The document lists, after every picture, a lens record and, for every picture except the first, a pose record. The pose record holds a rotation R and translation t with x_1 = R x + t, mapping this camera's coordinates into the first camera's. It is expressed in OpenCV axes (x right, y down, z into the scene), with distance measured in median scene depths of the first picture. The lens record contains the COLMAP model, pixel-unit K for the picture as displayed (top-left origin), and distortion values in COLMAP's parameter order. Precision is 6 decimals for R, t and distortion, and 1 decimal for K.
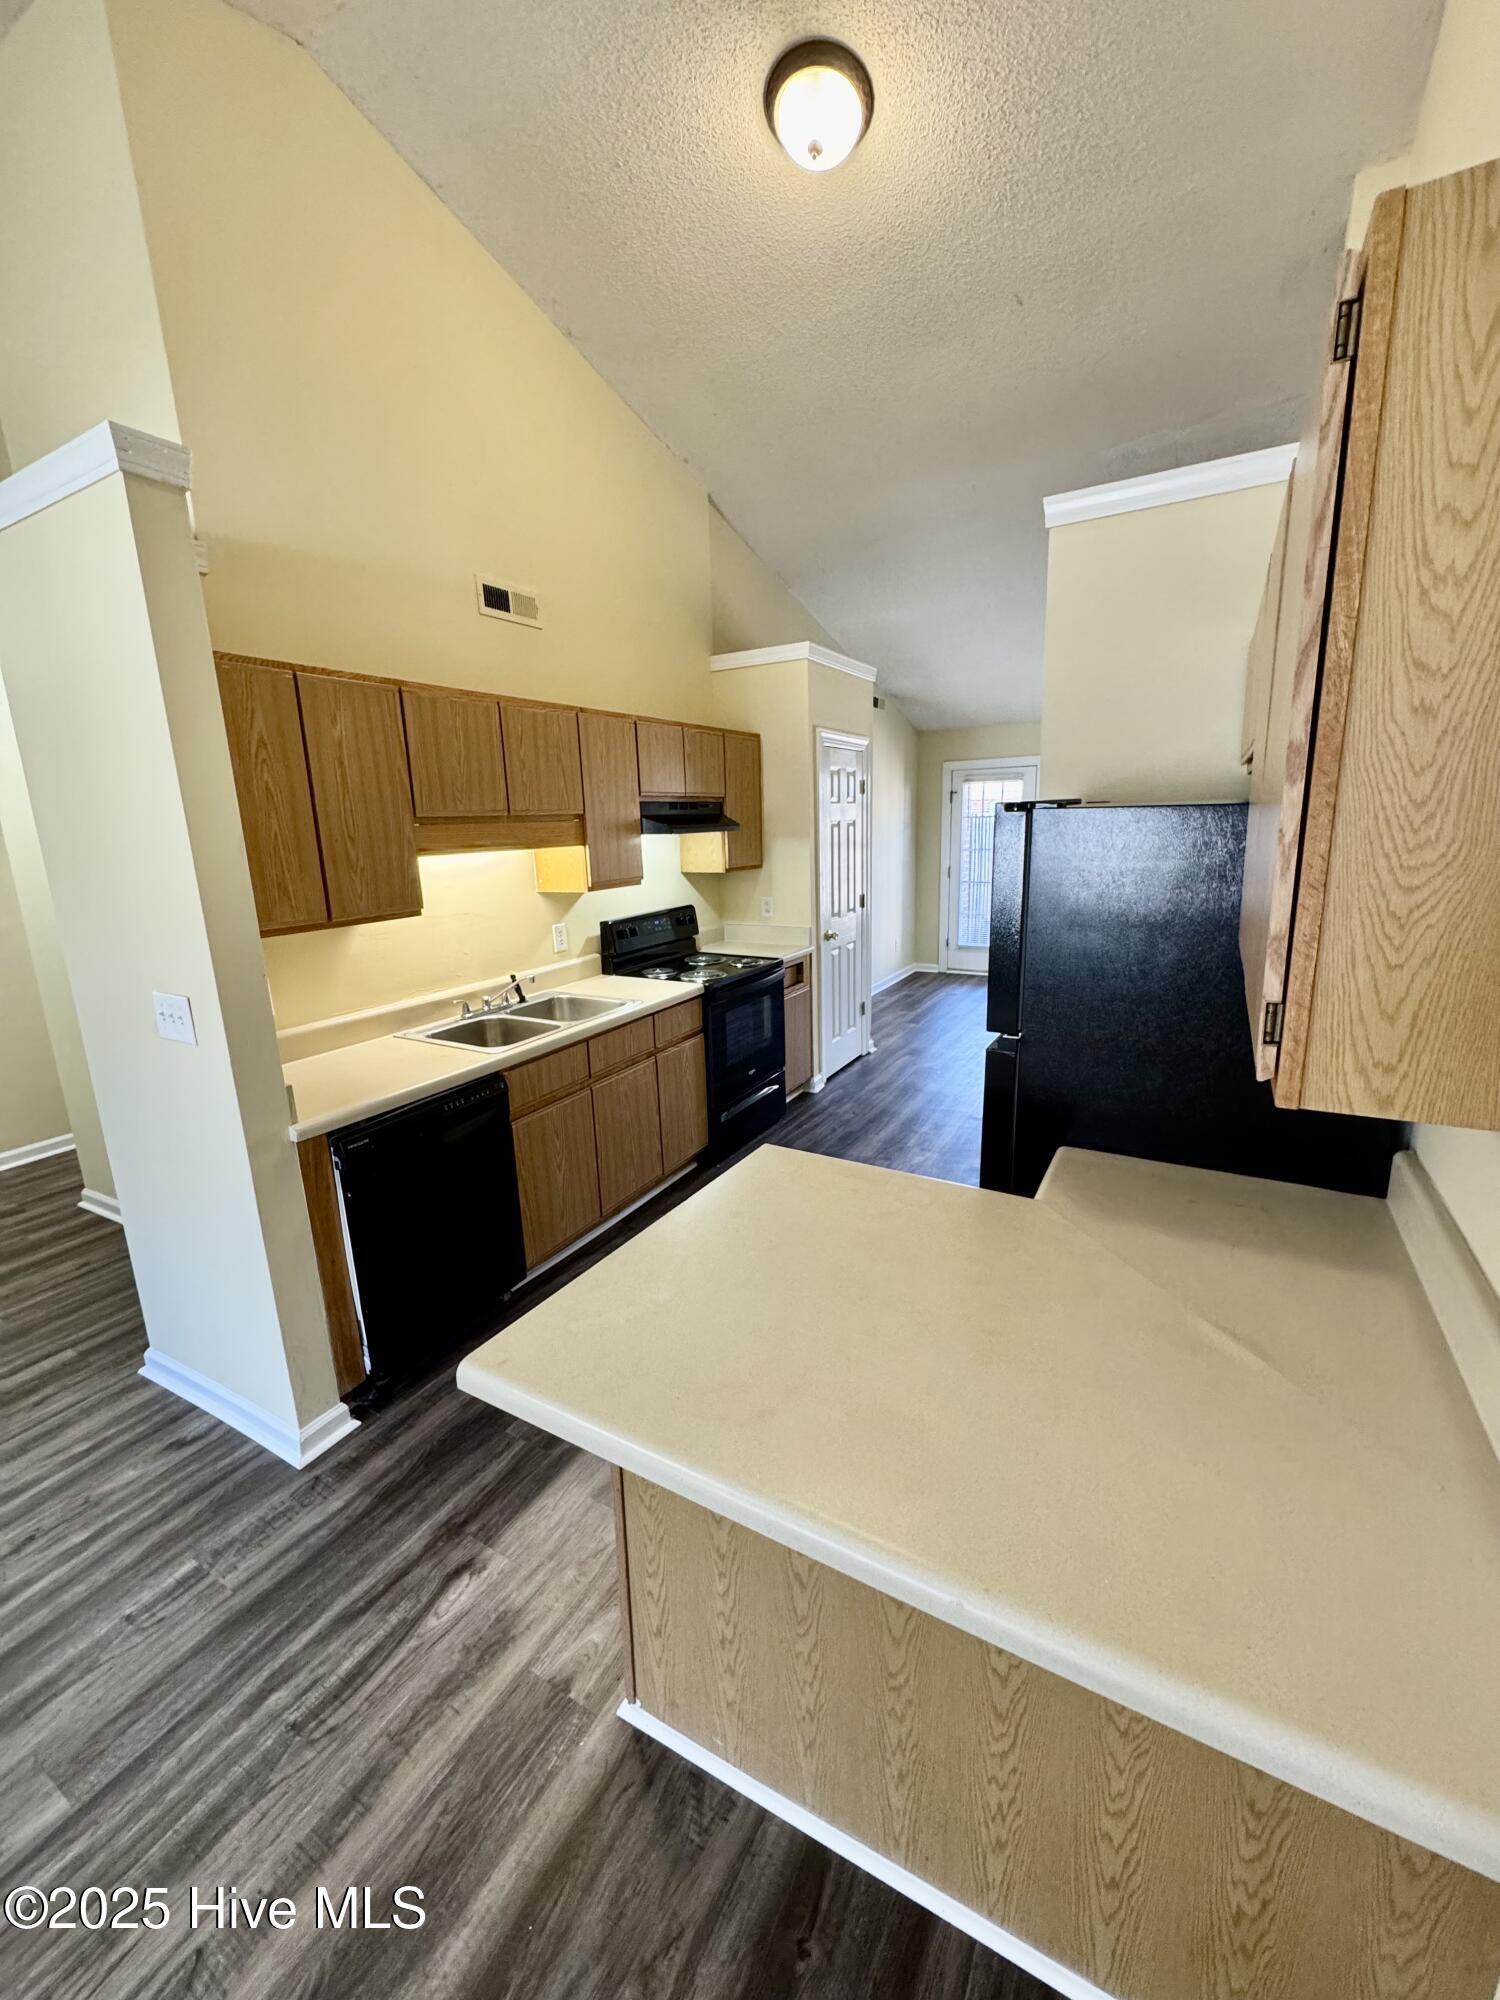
lens RADIAL K [[796.7, 0, 755.1], [0, 796.7, 997.2], [0, 0, 1]] dist [-0.002412, 0.001019]
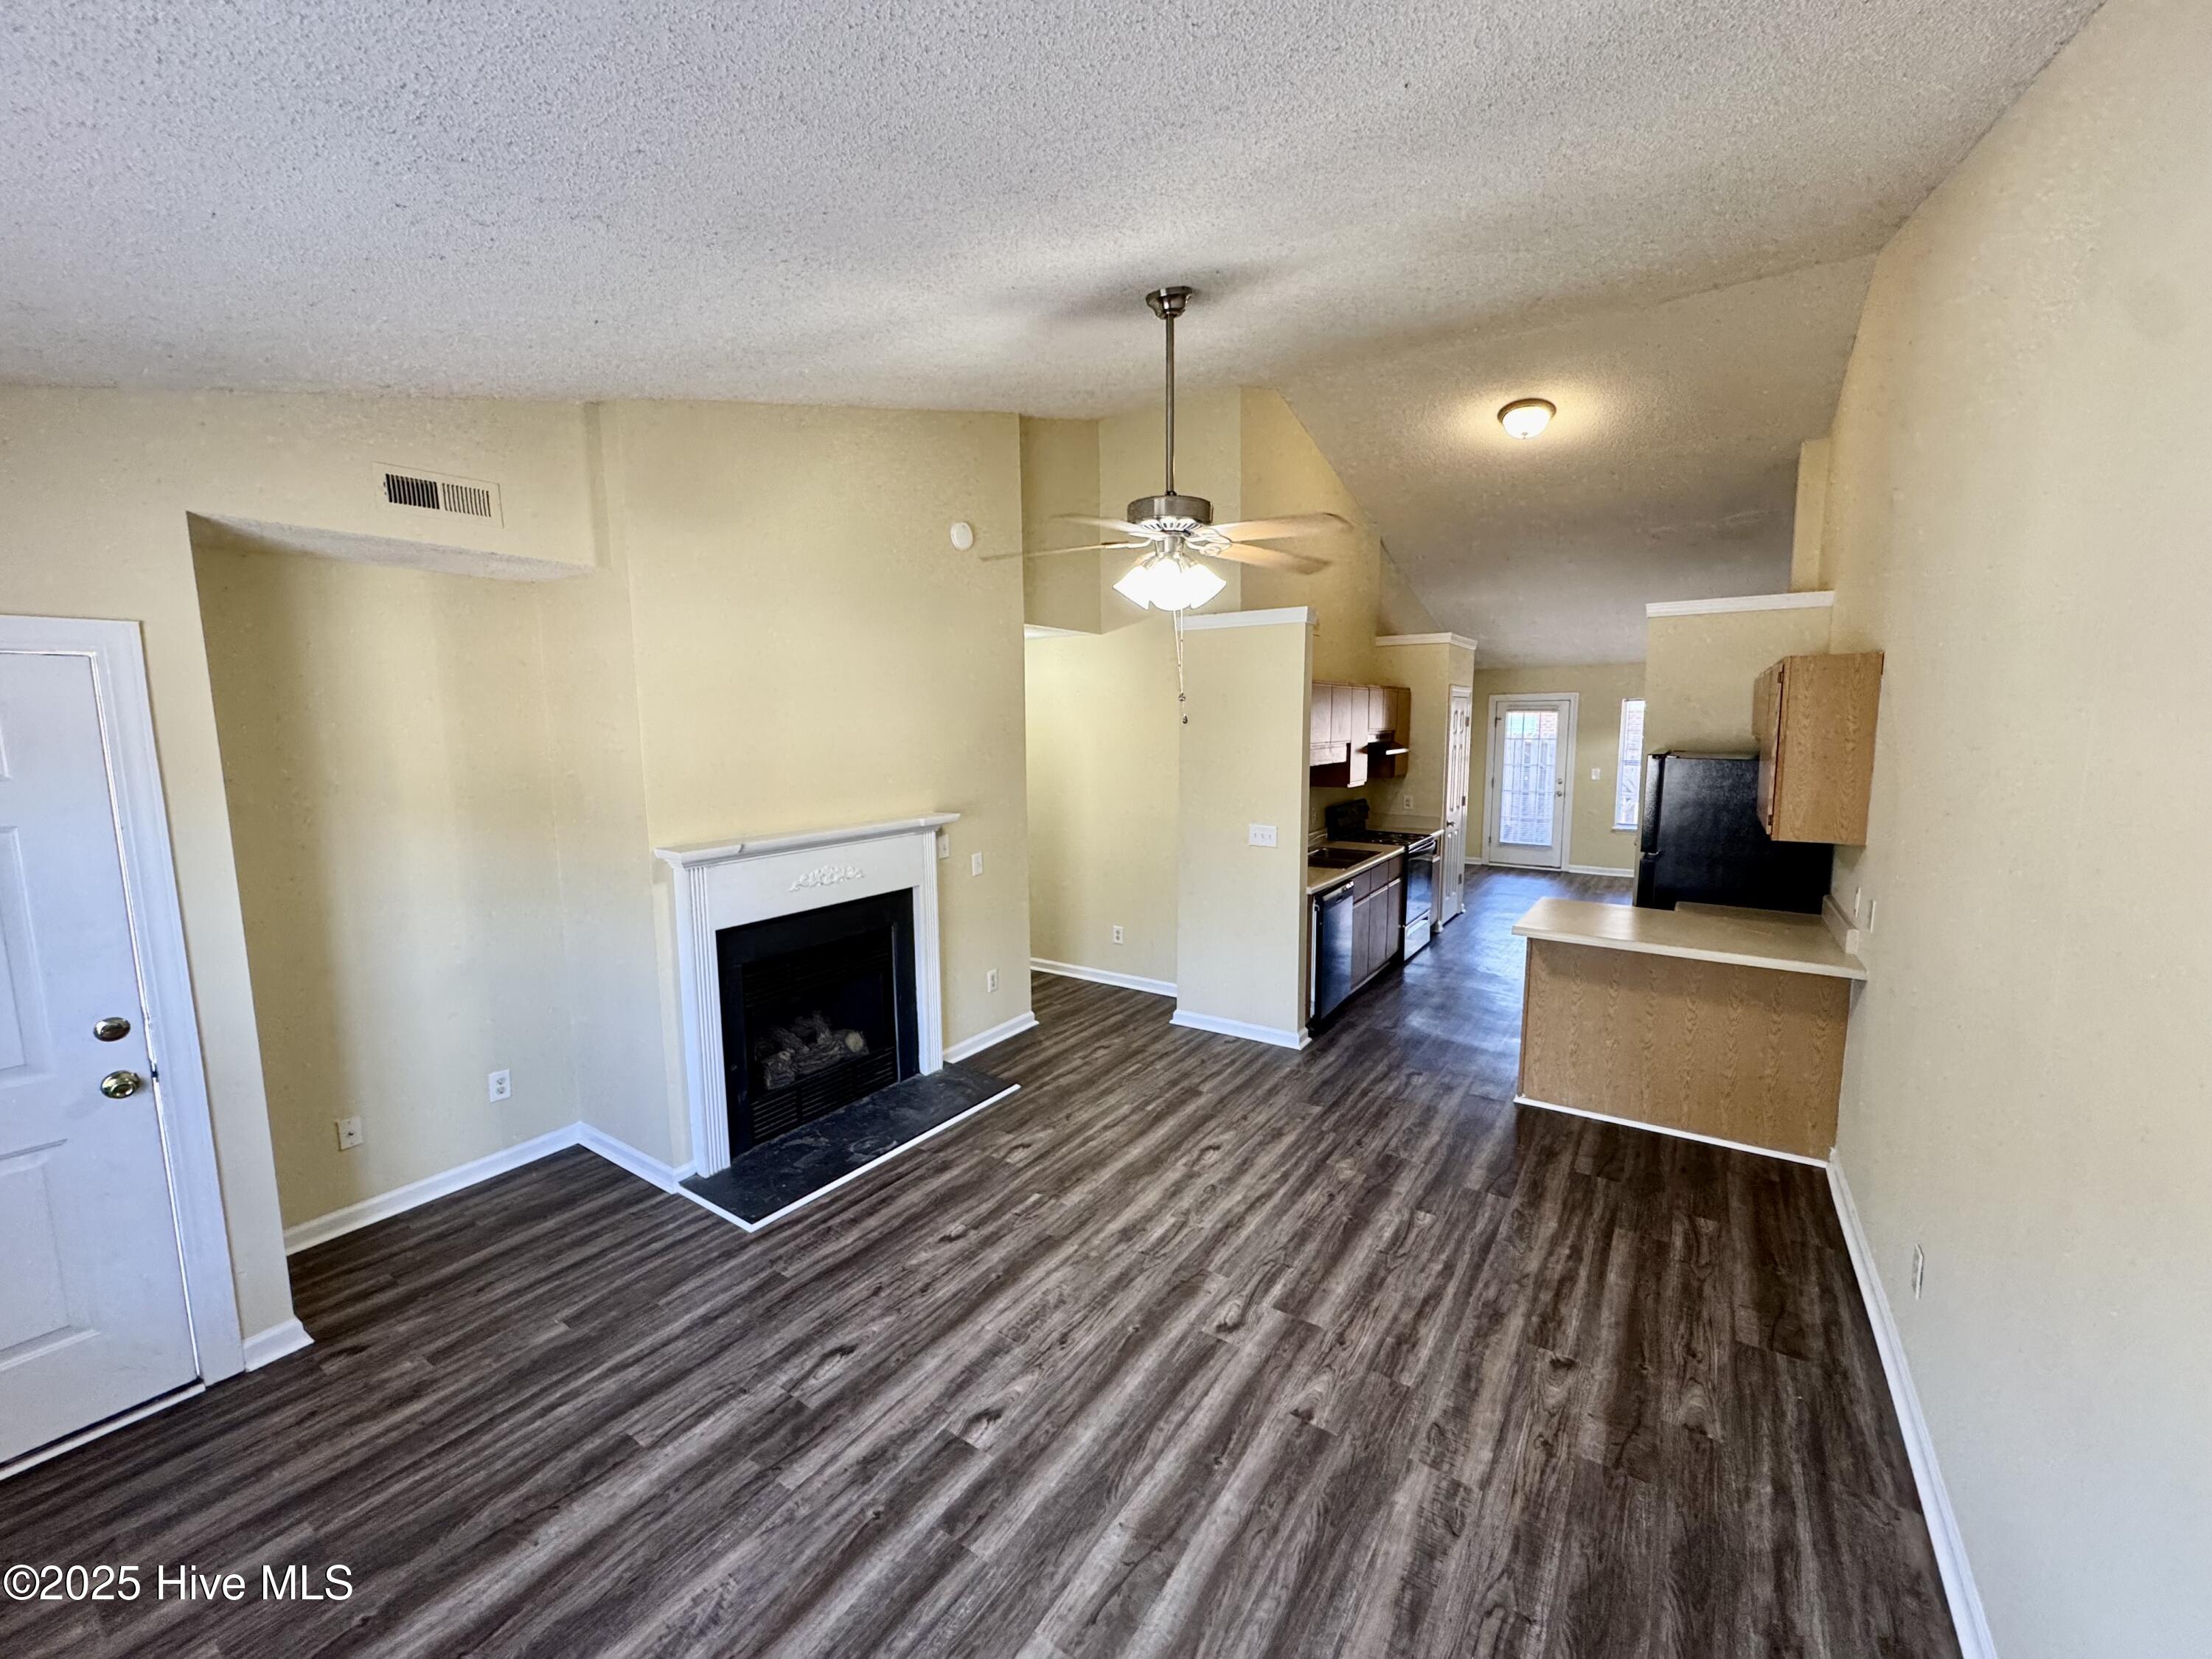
lens RADIAL K [[881.2, 0, 1107.6], [0, 881.2, 820.7], [0, 0, 1]] dist [-0.002412, 0.001019]
pose [[0.996542, 0.033144, -0.076191, -0.830102], [-0.040791, 0.994039, -0.101111, 0.216429], [0.072385, 0.103869, 0.991953, -1.291443]]
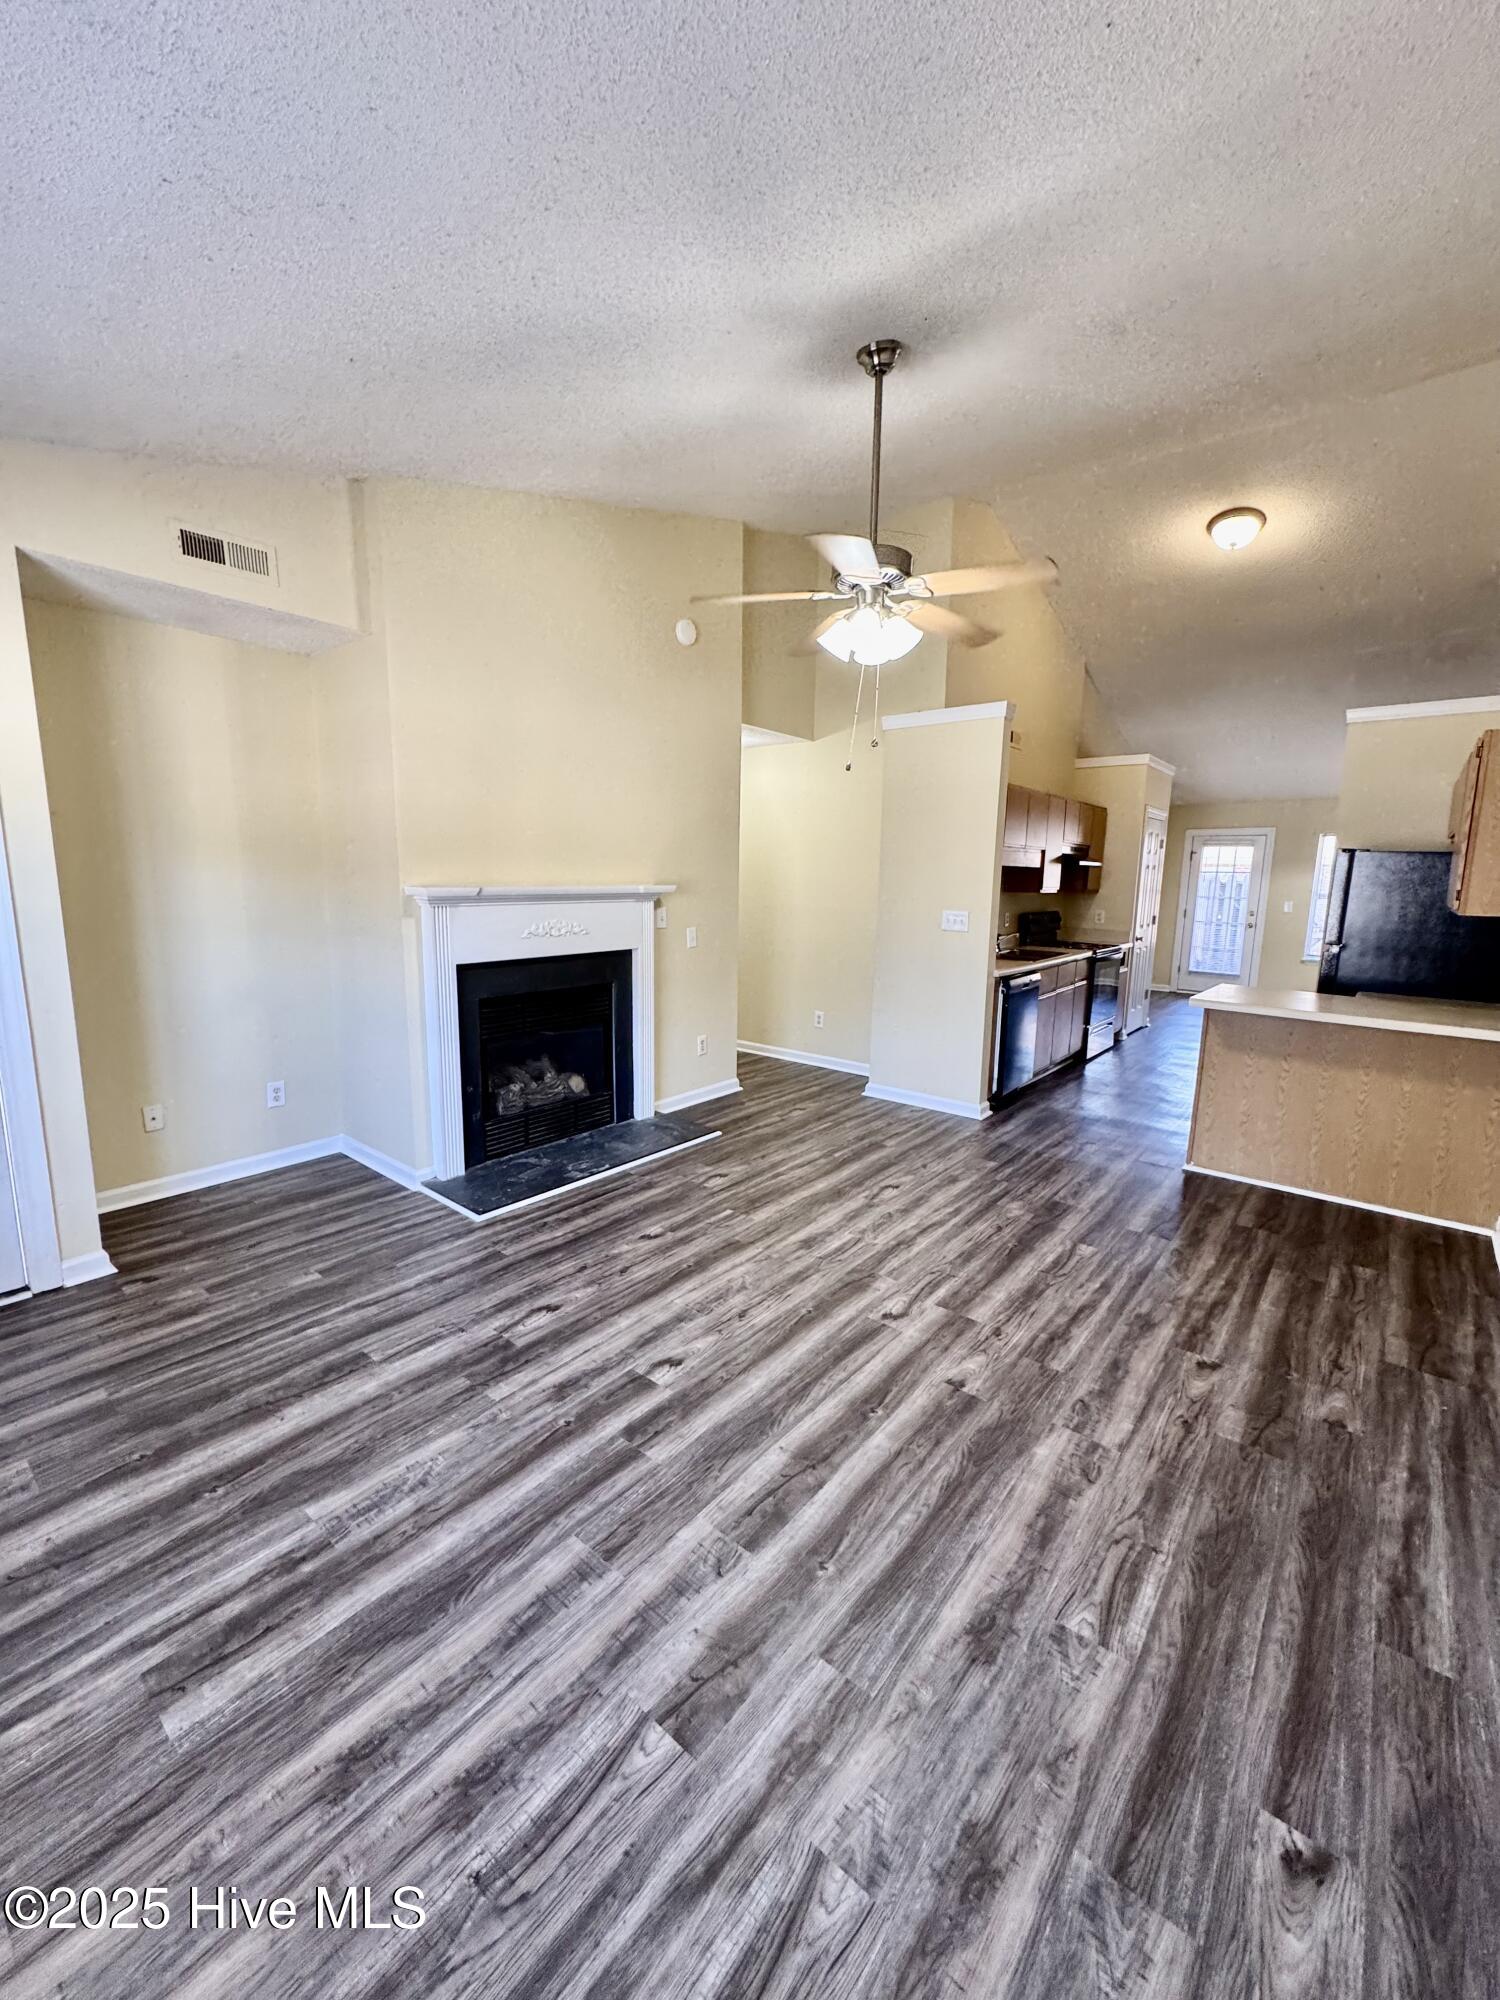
lens RADIAL K [[796.7, 0, 755.1], [0, 796.7, 997.2], [0, 0, 1]] dist [-0.002412, 0.001019]
pose [[0.984592, 0.075086, -0.157924, -0.786842], [-0.085196, 0.994660, -0.058247, 0.383285], [0.152708, 0.070804, 0.985732, -1.255027]]
